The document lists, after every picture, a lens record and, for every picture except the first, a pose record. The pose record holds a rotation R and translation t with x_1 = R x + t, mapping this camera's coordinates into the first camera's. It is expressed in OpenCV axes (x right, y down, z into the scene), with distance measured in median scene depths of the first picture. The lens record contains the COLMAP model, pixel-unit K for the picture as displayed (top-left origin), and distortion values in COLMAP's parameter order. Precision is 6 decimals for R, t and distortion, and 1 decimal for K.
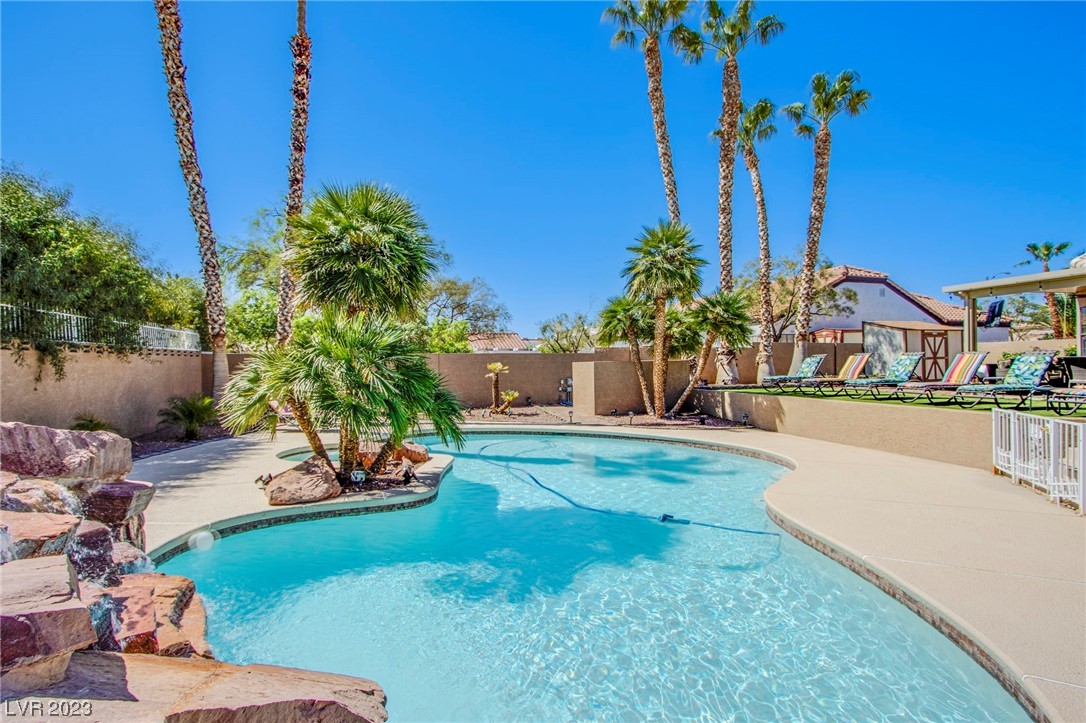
lens RADIAL K [[502.3, 0, 537.9], [0, 502.3, 366.7], [0, 0, 1]] dist [-0.013596, 0.001534]
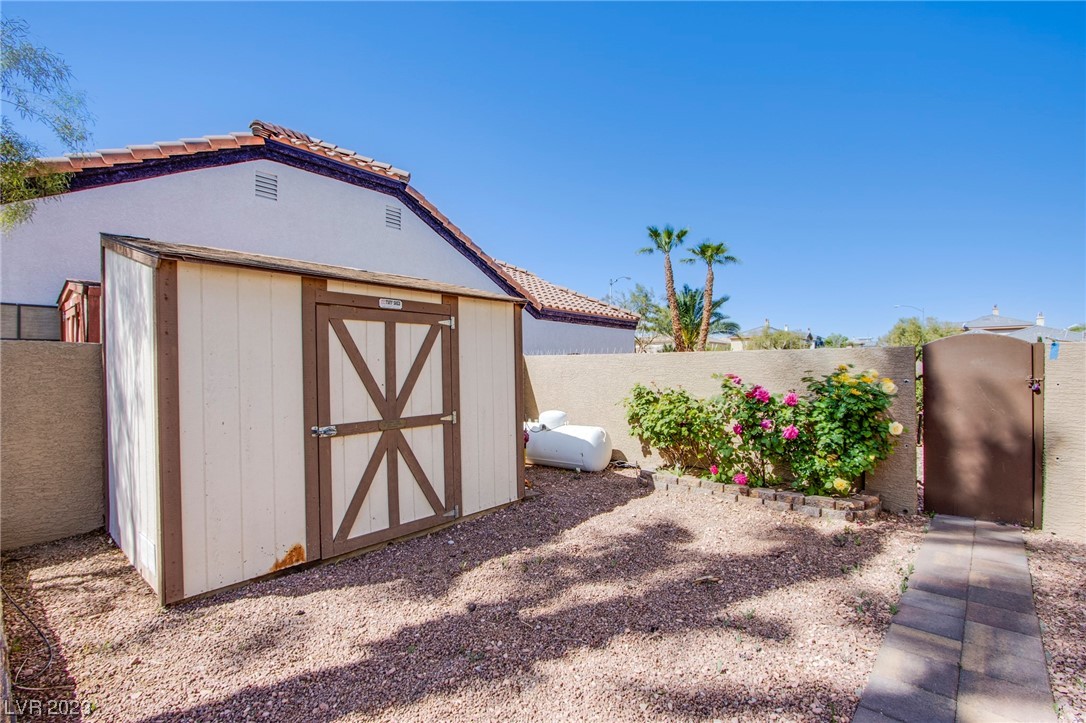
lens RADIAL K [[502.3, 0, 544.0], [0, 502.3, 365.1], [0, 0, 1]] dist [-0.013596, 0.001534]
pose [[0.825937, 0.011059, 0.563654, 0.727049], [-0.001501, 0.999847, -0.017418, -0.037576], [-0.563761, 0.013540, 0.825827, 0.790241]]
